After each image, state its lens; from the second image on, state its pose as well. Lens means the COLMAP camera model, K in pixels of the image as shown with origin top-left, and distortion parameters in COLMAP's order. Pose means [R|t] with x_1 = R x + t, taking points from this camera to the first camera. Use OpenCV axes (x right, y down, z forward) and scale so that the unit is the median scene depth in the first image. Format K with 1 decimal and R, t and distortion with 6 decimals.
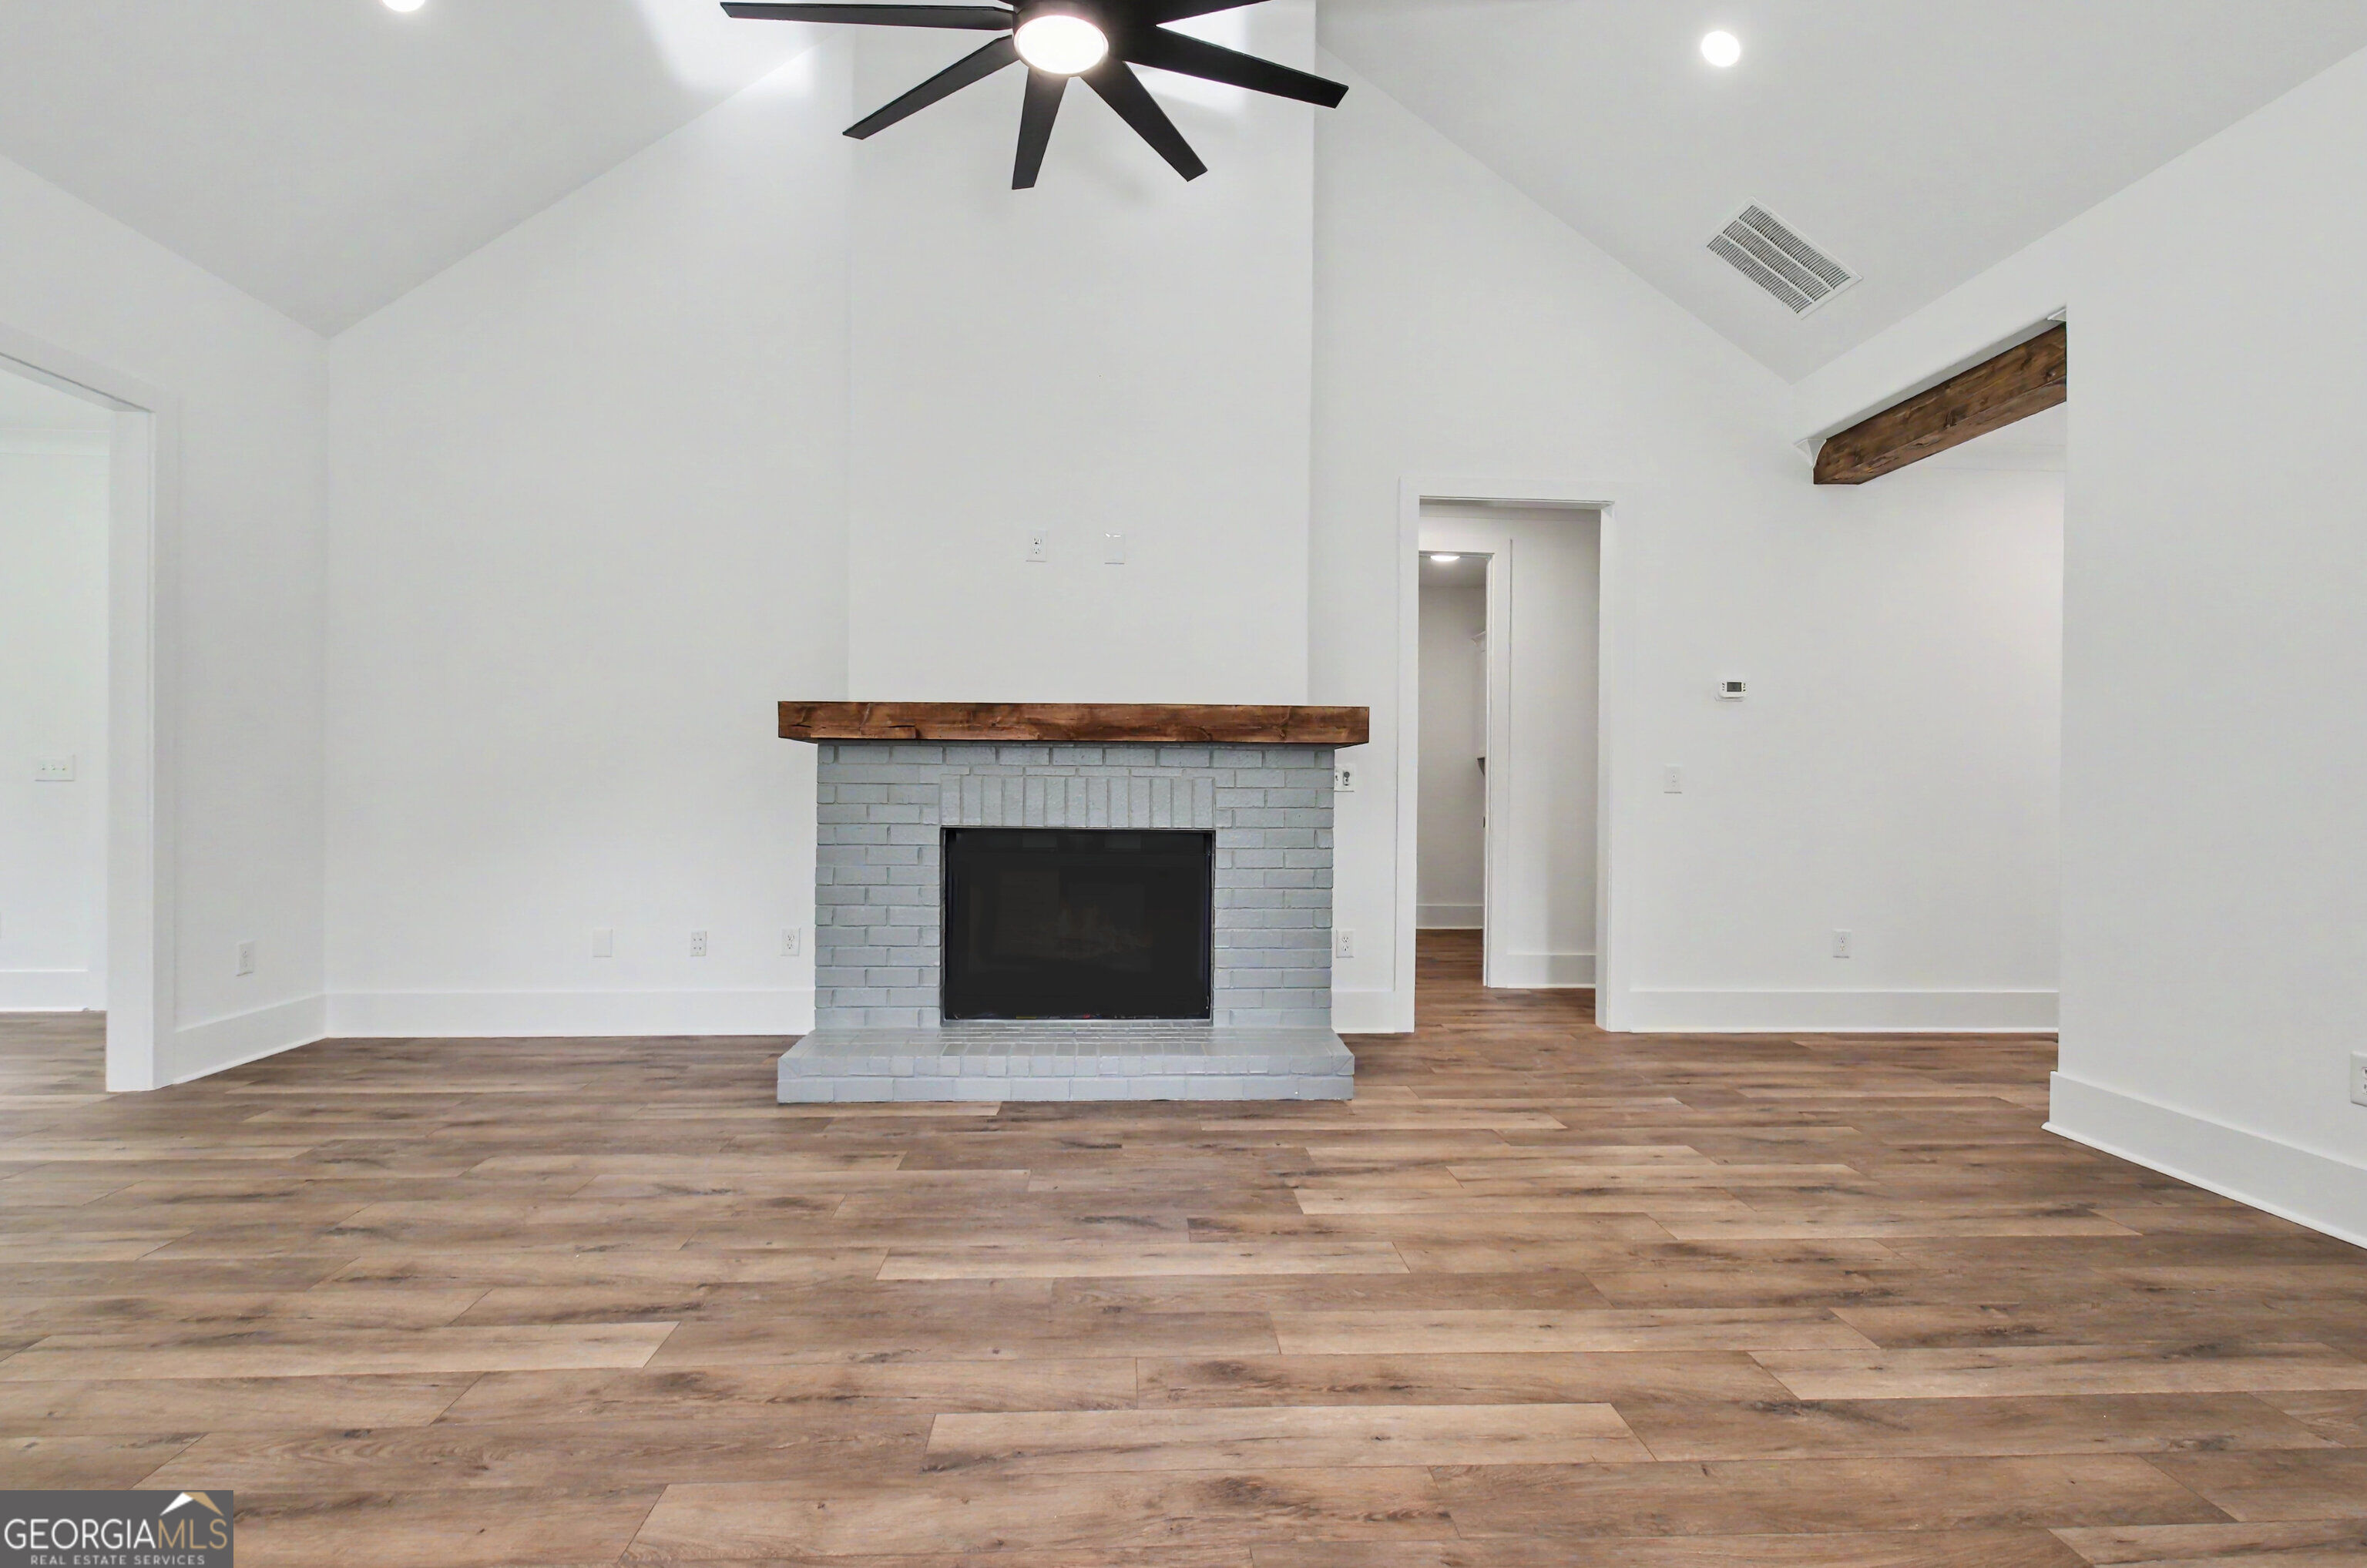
lens RADIAL K [[1118.4, 0, 1176.1], [0, 1118.4, 795.2], [0, 0, 1]] dist [0.006095, -0.000674]
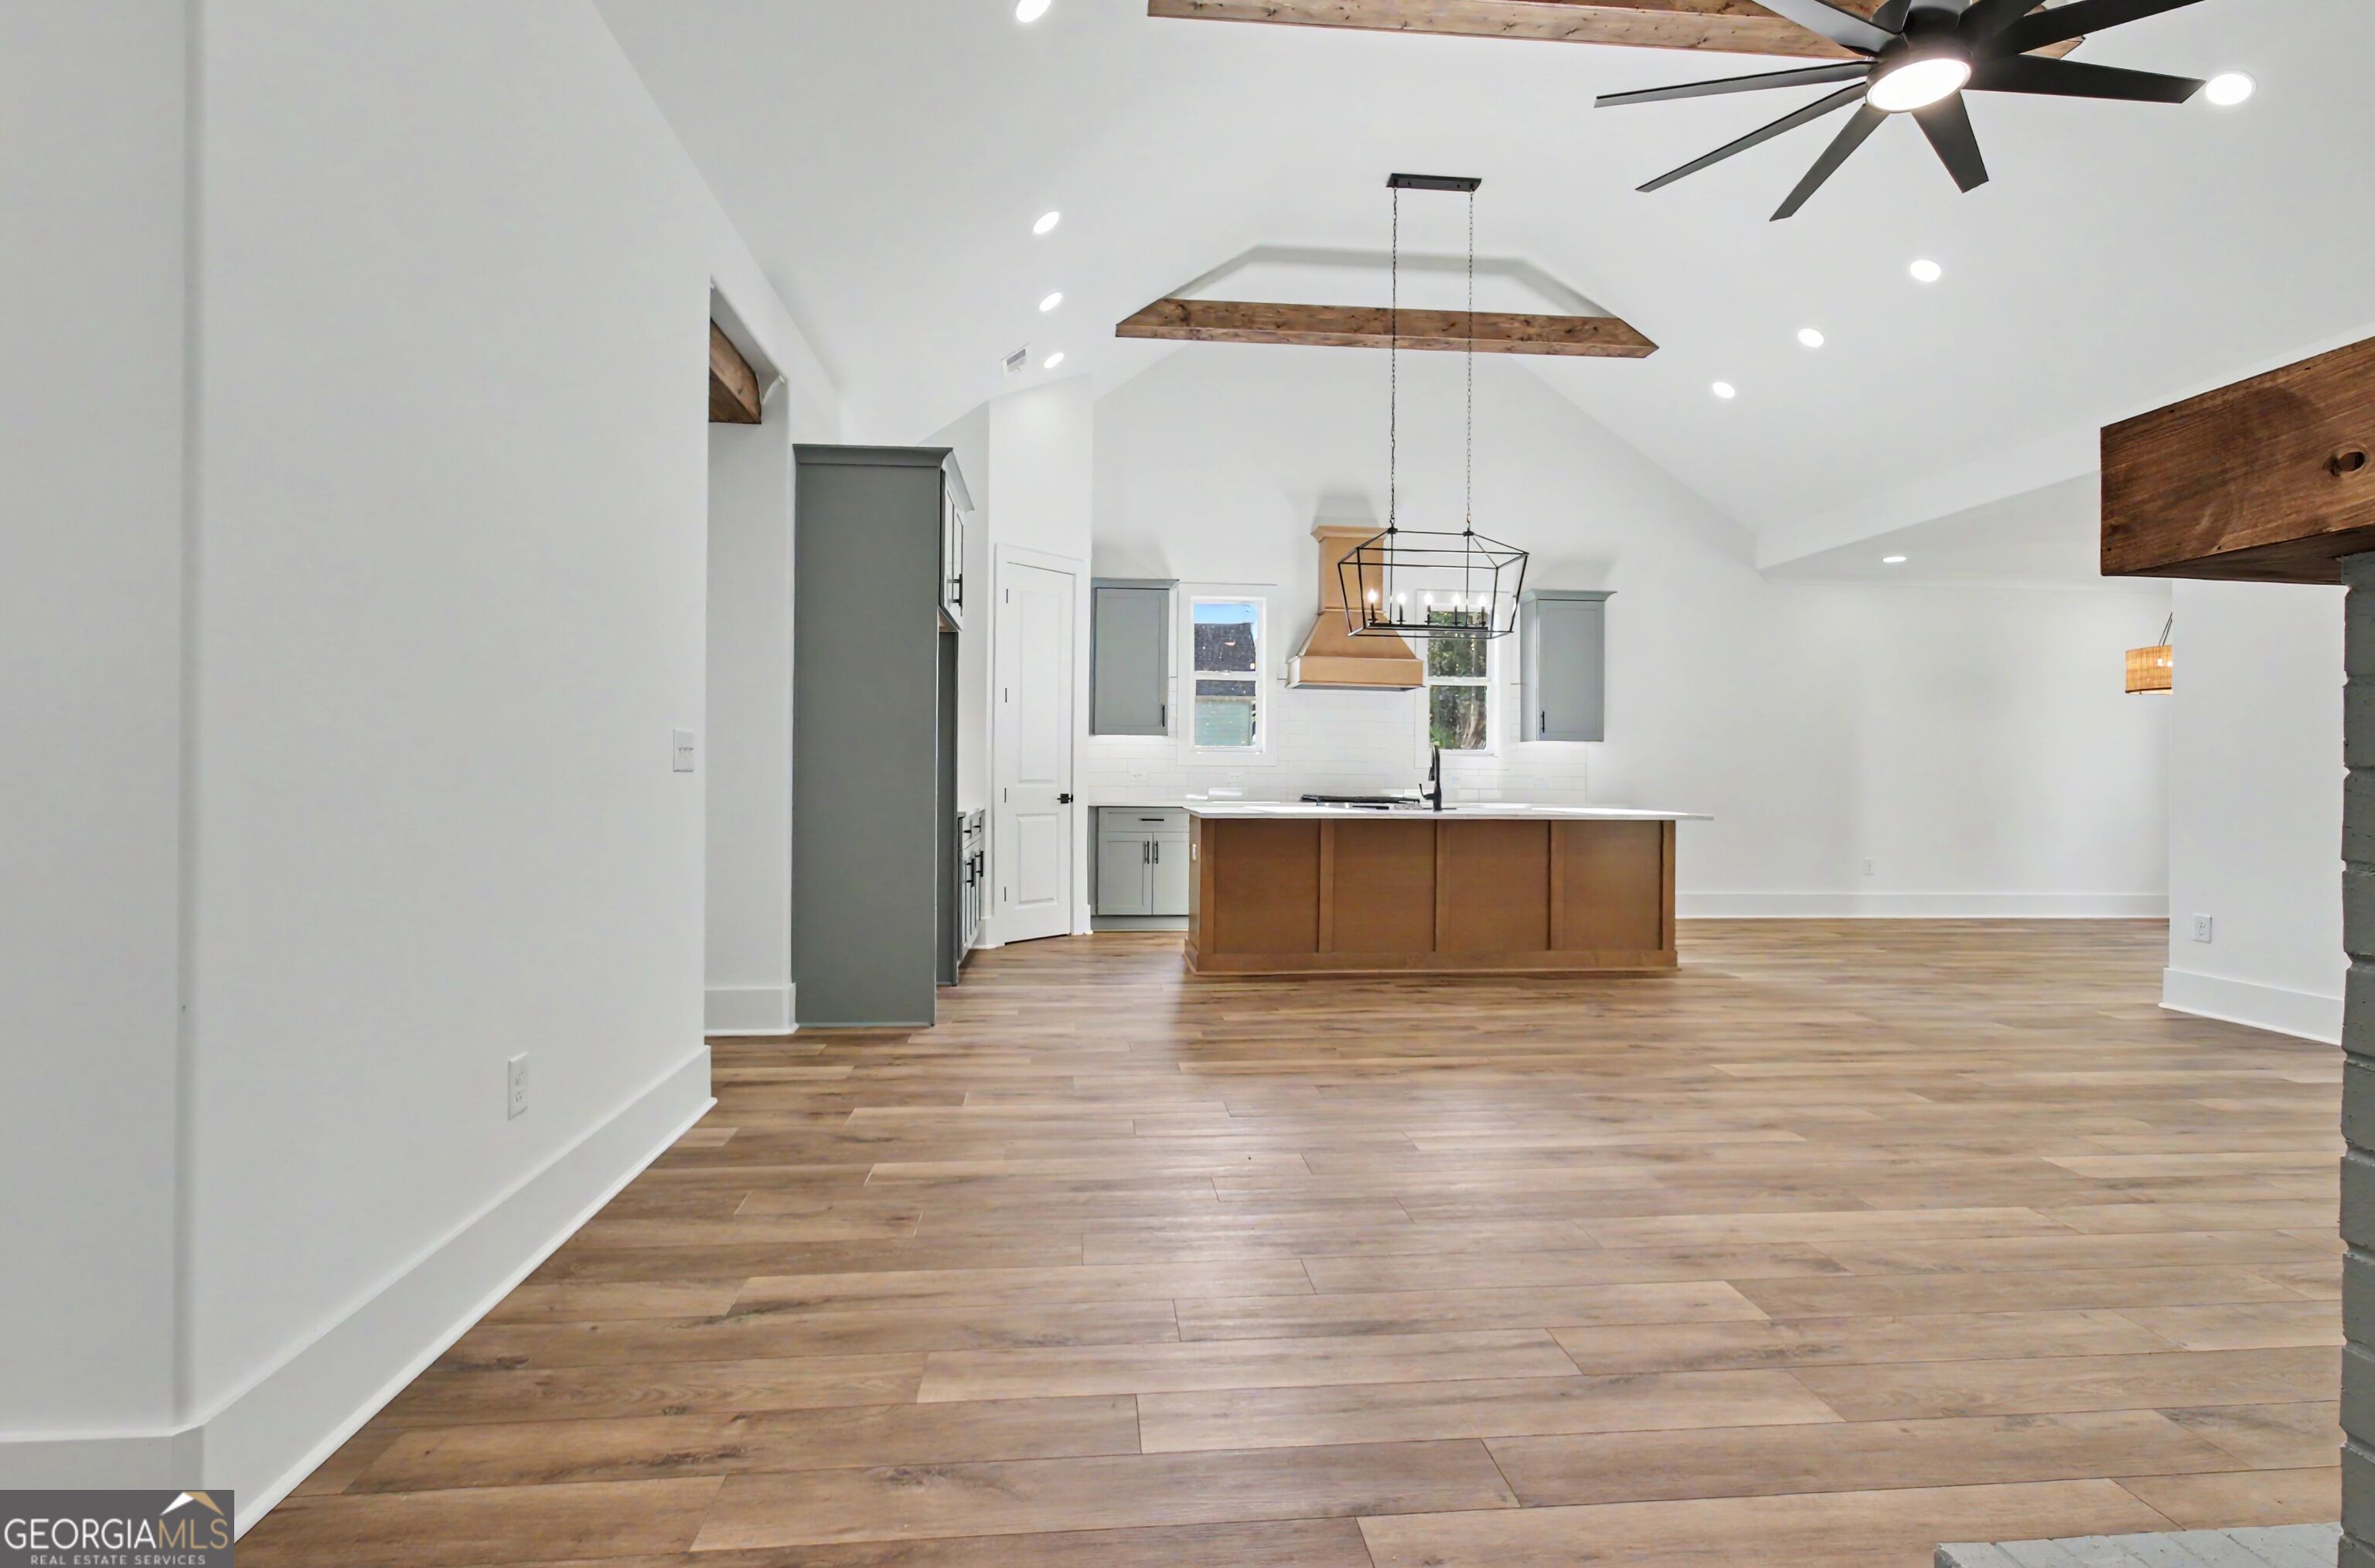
lens RADIAL K [[1147.2, 0, 1173.9], [0, 1147.2, 778.1], [0, 0, 1]] dist [0.003857, 0.000333]
pose [[-0.999366, -0.018210, -0.030590, 0.544763], [-0.018528, 0.999777, 0.010122, -0.004965], [0.030399, 0.010682, -0.999481, 1.793766]]
